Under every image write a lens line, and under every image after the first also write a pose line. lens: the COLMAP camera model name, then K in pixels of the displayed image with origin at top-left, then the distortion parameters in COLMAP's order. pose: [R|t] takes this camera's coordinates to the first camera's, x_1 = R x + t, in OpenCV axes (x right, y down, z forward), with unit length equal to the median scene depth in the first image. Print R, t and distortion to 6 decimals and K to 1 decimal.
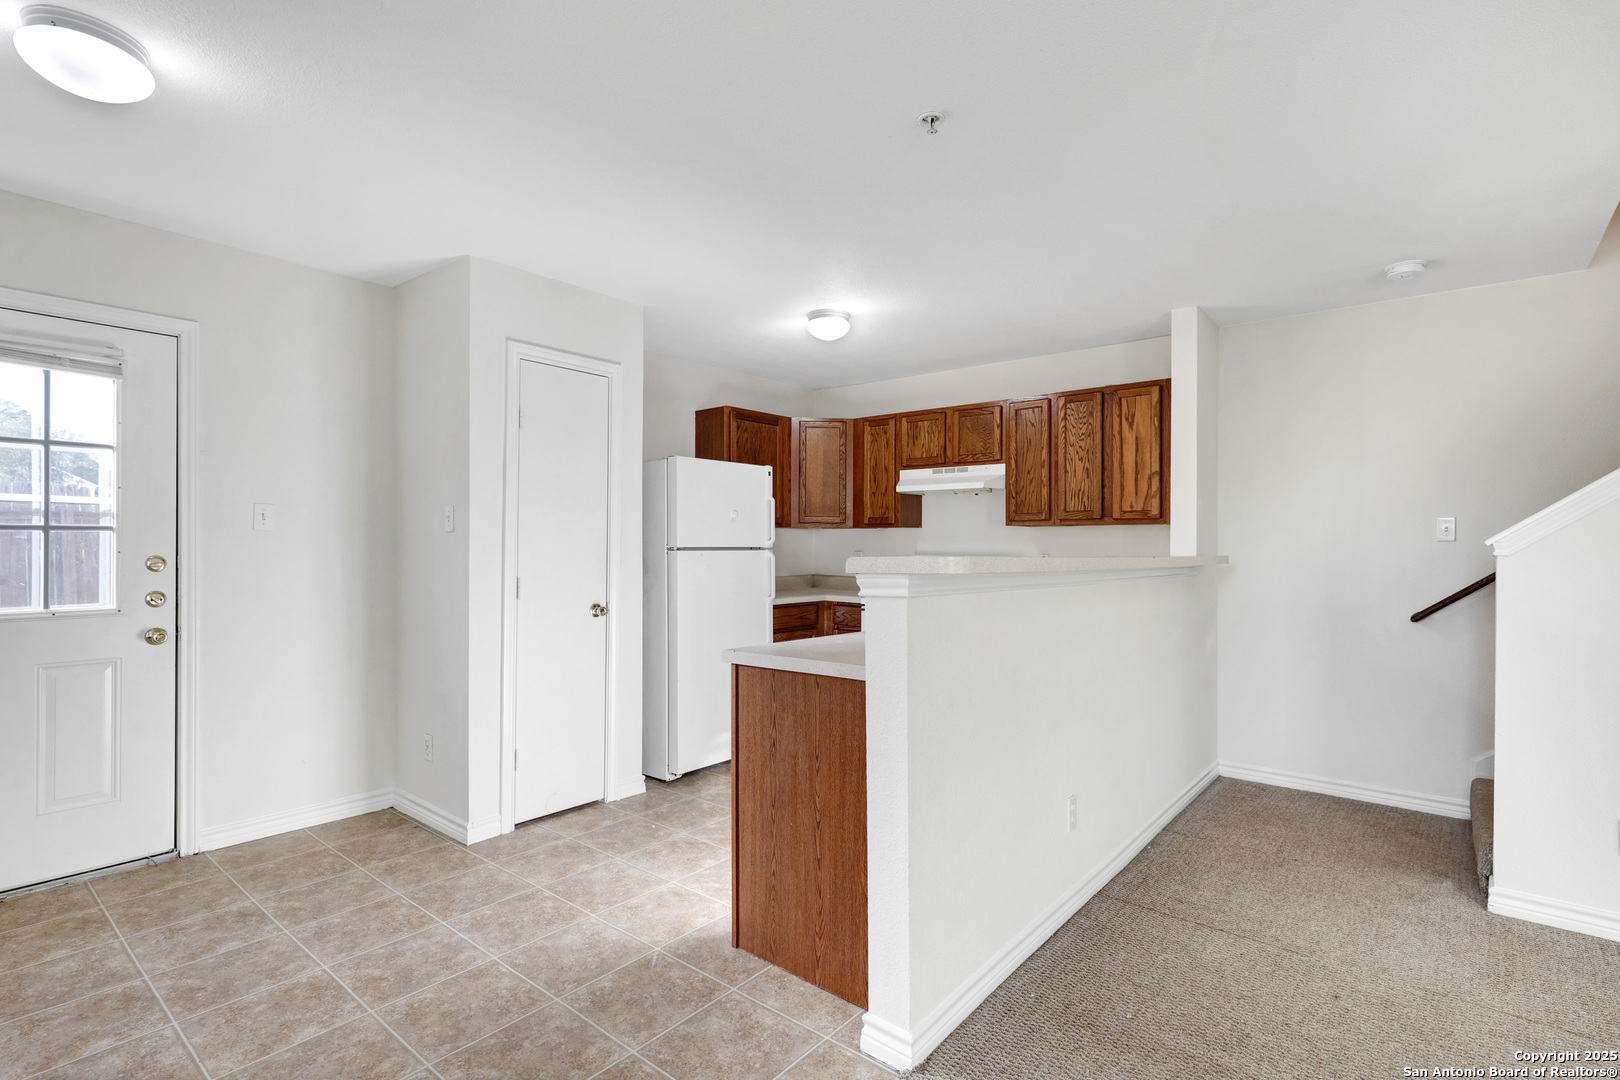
lens RADIAL K [[768.3, 0, 816.9], [0, 768.3, 546.0], [0, 0, 1]] dist [0.003115, -0.000468]
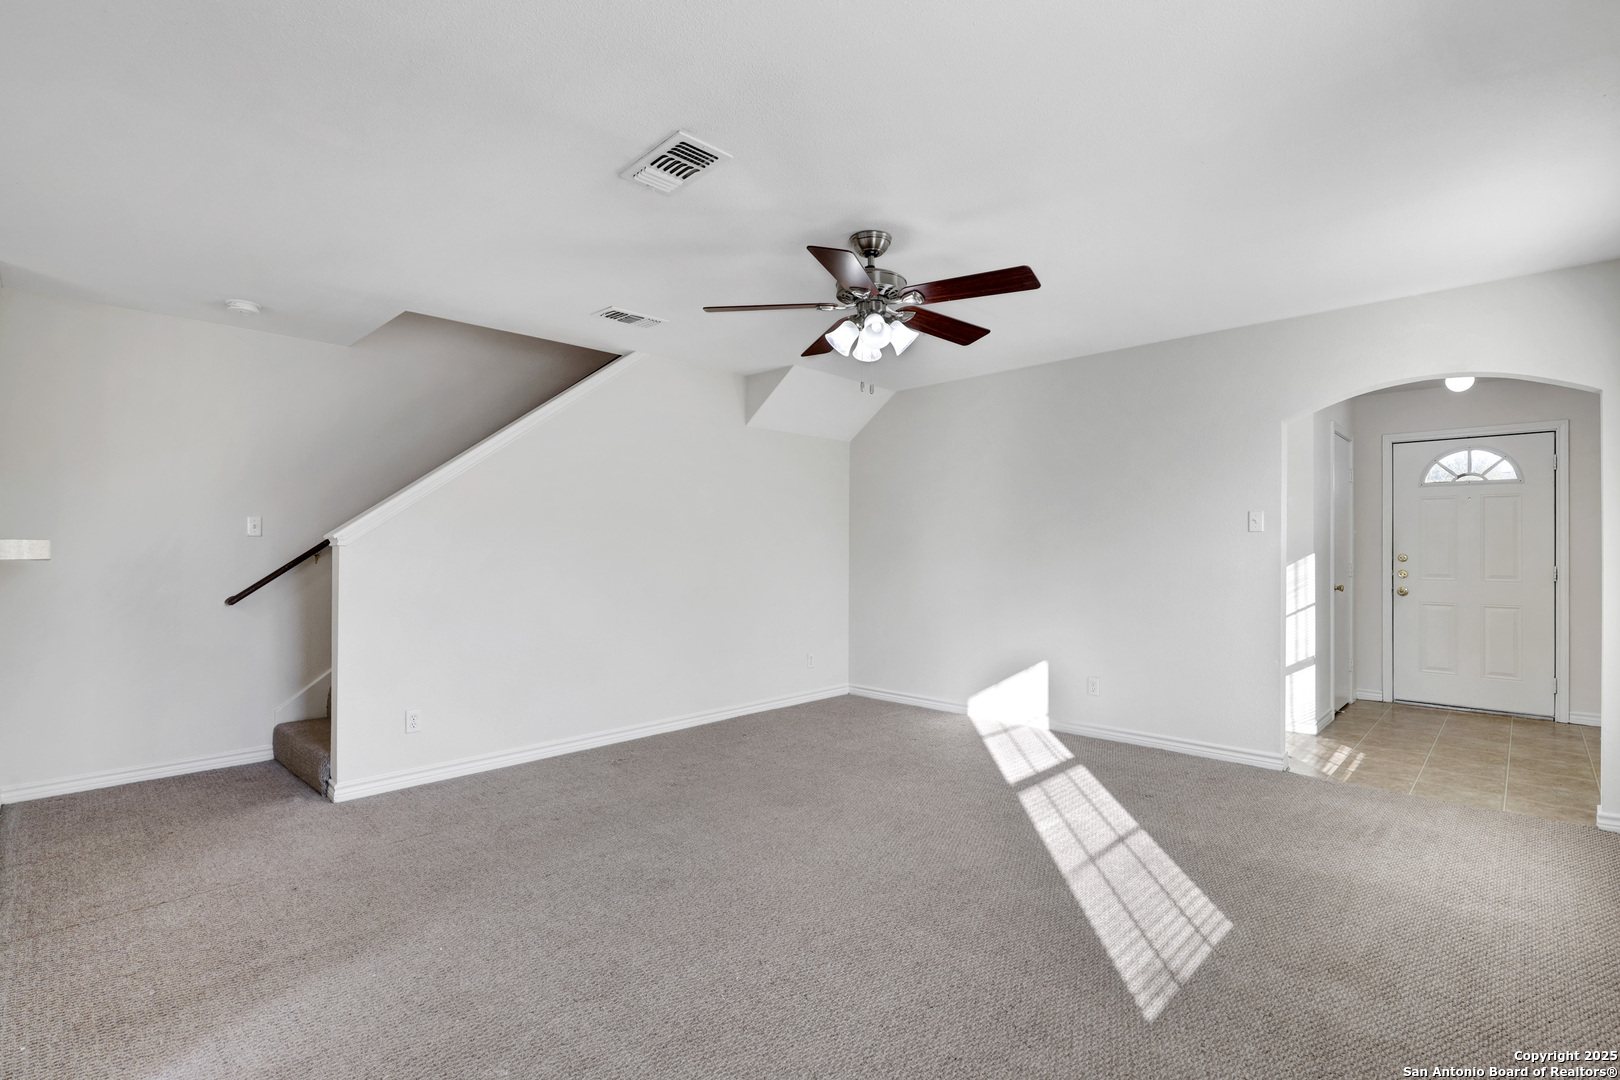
lens RADIAL K [[751.0, 0, 814.6], [0, 751.0, 546.5], [0, 0, 1]] dist [0.002760, 0.000063]
pose [[0.083852, -0.001797, 0.996477, -0.305296], [0.001858, 0.999997, 0.001647, 0.010658], [-0.996477, 0.001713, 0.083855, 0.022008]]
